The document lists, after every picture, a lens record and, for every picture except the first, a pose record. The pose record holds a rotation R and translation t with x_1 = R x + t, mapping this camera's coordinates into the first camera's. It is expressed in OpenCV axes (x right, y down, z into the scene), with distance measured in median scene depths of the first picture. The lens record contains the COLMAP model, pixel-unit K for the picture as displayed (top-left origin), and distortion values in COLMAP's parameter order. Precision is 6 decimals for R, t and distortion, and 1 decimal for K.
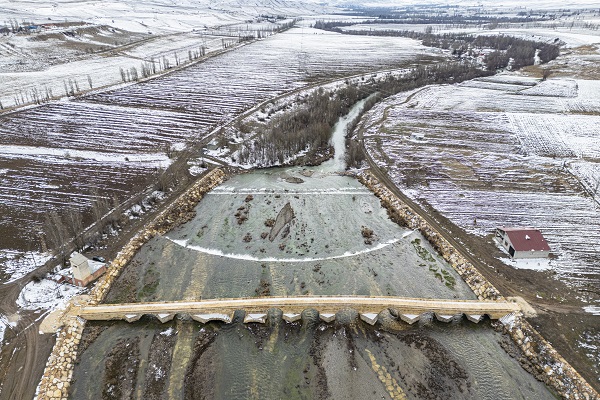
lens RADIAL K [[412.6, 0, 297.9], [0, 412.6, 198.5], [0, 0, 1]] dist [0.072979, -0.053635]
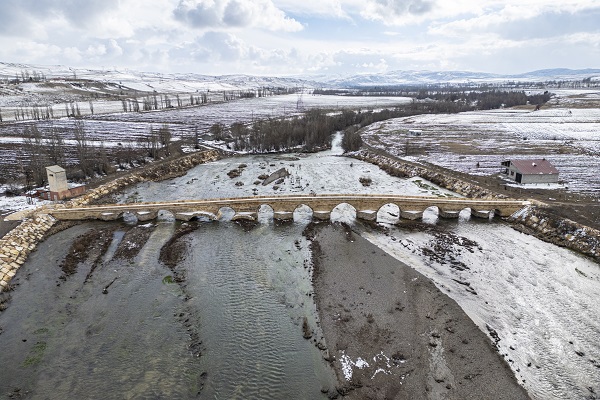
lens RADIAL K [[417.0, 0, 297.1], [0, 417.0, 202.6], [0, 0, 1]] dist [0.076973, -0.066272]
pose [[0.999997, -0.001601, -0.001734, 0.010354], [0.001290, 0.986053, -0.166425, 0.242470], [0.001976, 0.166422, 0.986053, 0.051298]]
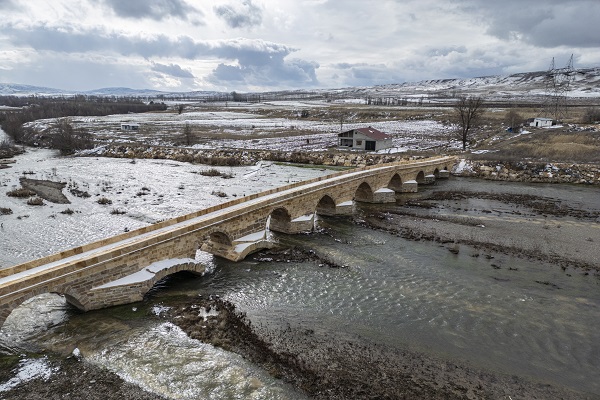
lens RADIAL K [[417.0, 0, 297.1], [0, 417.0, 202.6], [0, 0, 1]] dist [0.076973, -0.066272]
pose [[0.605382, -0.169797, 0.777613, -0.220263], [0.324466, 0.944763, -0.046306, 0.166767], [-0.726797, 0.280342, 0.627036, 0.419149]]
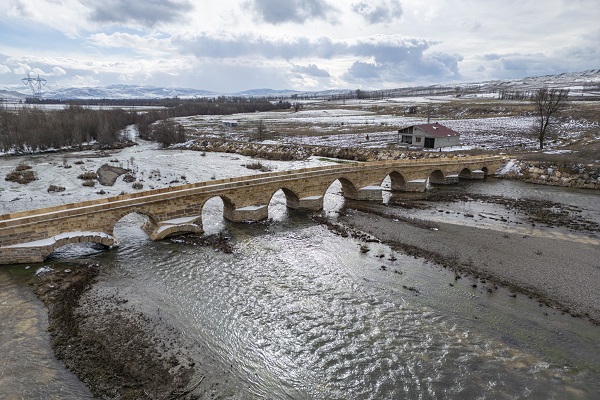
lens RADIAL K [[417.0, 0, 297.1], [0, 417.0, 202.6], [0, 0, 1]] dist [0.076973, -0.066272]
pose [[0.819271, -0.130784, 0.558292, -0.141143], [0.240859, 0.962072, -0.128077, 0.205310], [-0.520367, 0.239399, 0.819699, 0.339380]]
